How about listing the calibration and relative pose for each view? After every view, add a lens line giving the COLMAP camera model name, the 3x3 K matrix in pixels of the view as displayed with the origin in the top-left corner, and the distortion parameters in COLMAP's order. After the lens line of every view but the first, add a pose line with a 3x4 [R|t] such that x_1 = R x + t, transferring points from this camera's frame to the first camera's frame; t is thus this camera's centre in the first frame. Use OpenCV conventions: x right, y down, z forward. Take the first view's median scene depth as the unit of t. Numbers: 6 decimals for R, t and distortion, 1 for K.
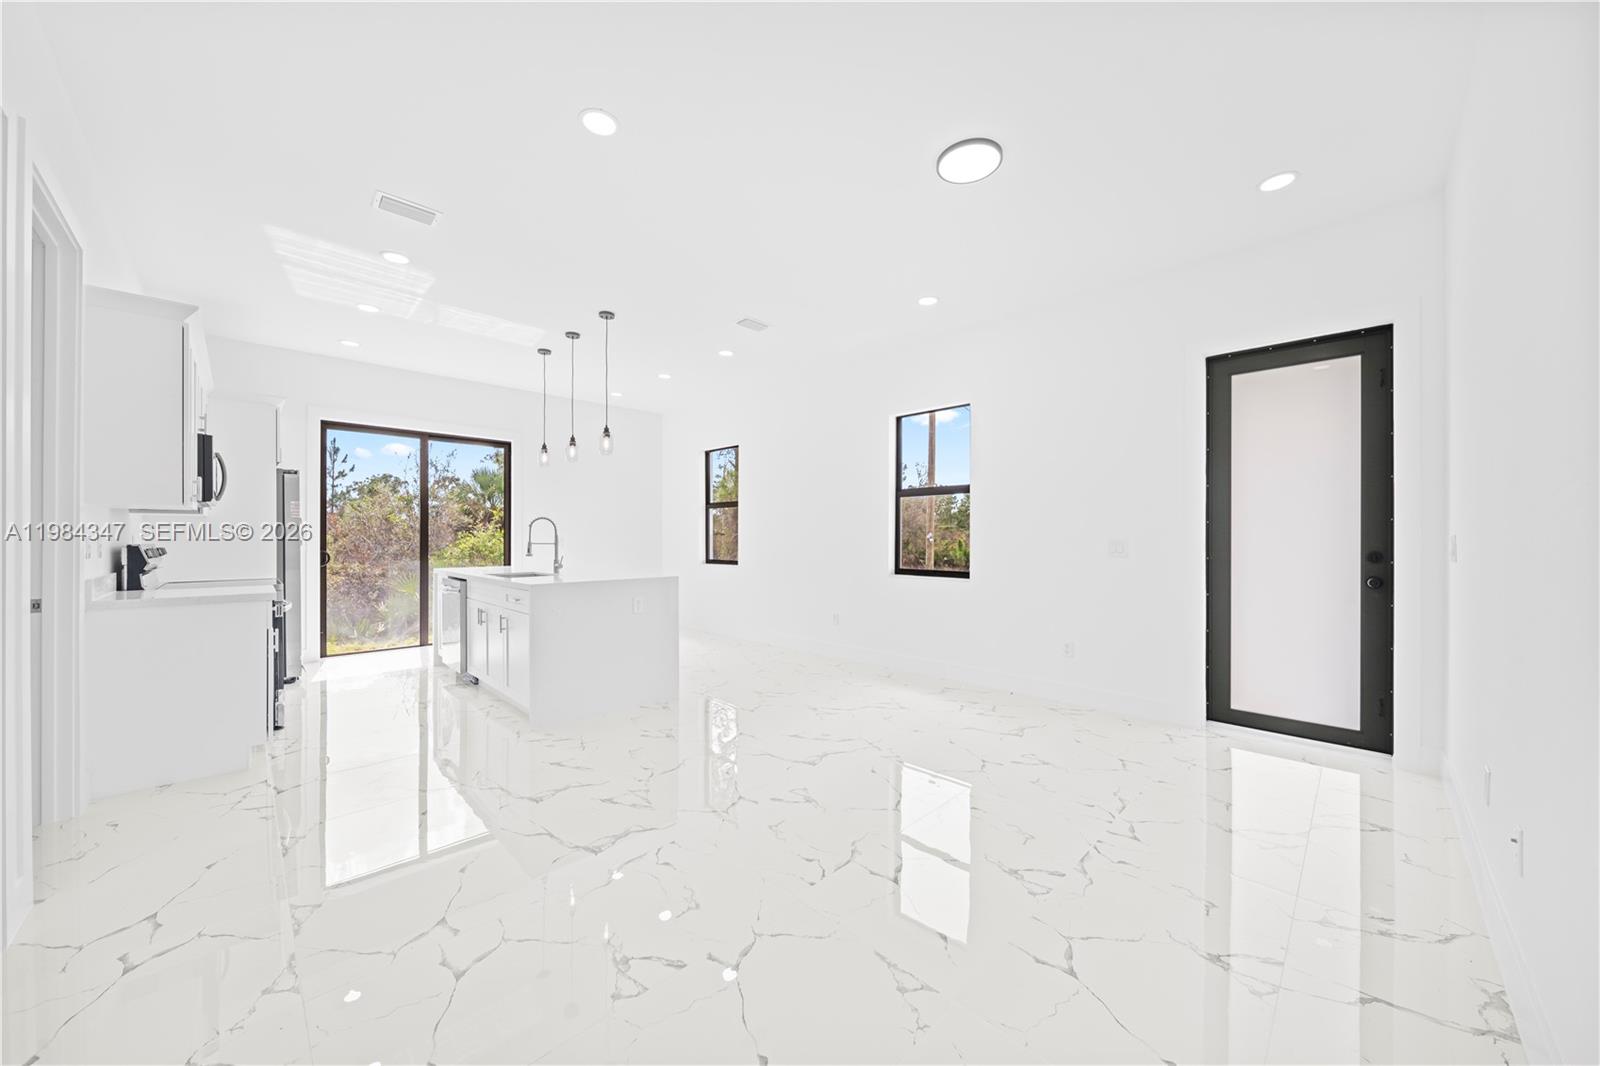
lens RADIAL K [[560.5, 0, 803.7], [0, 560.5, 535.8], [0, 0, 1]] dist [-0.001898, -0.000110]
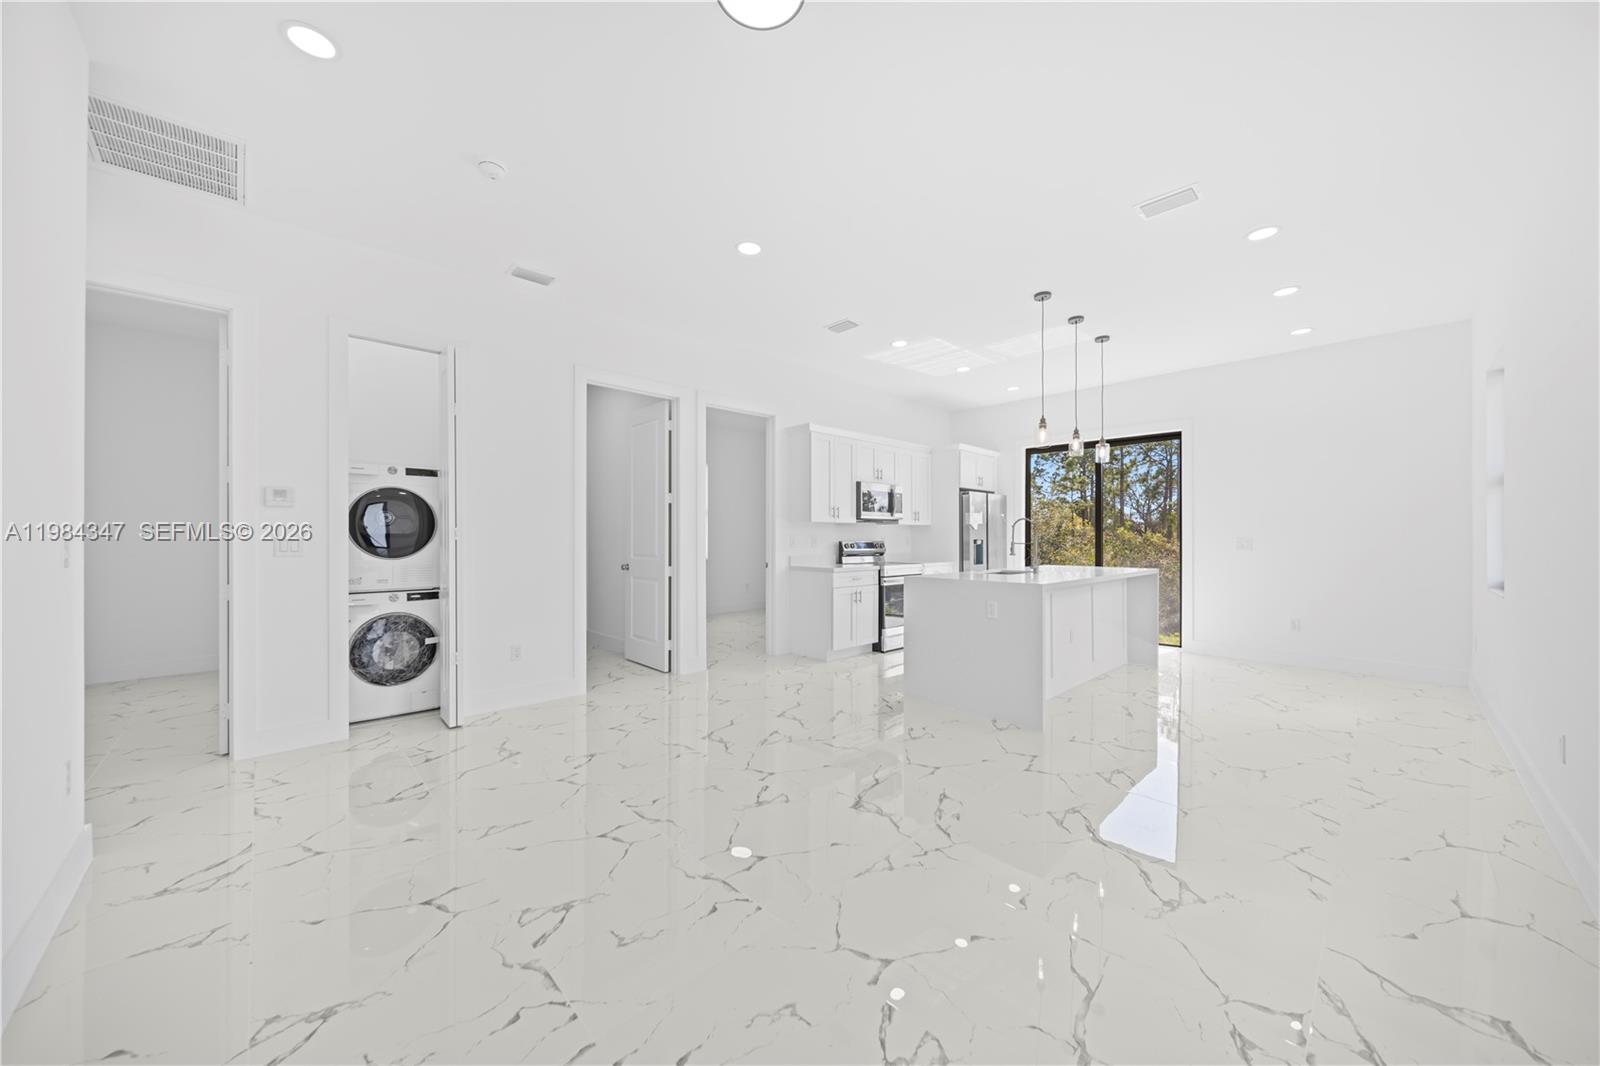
lens RADIAL K [[563.1, 0, 812.5], [0, 563.1, 534.7], [0, 0, 1]] dist [0.024765, -0.011434]
pose [[-0.008495, -0.005580, -0.999948, 0.622308], [0.002463, 0.999981, -0.005601, 0.002312], [0.999961, -0.002511, -0.008481, 0.676279]]
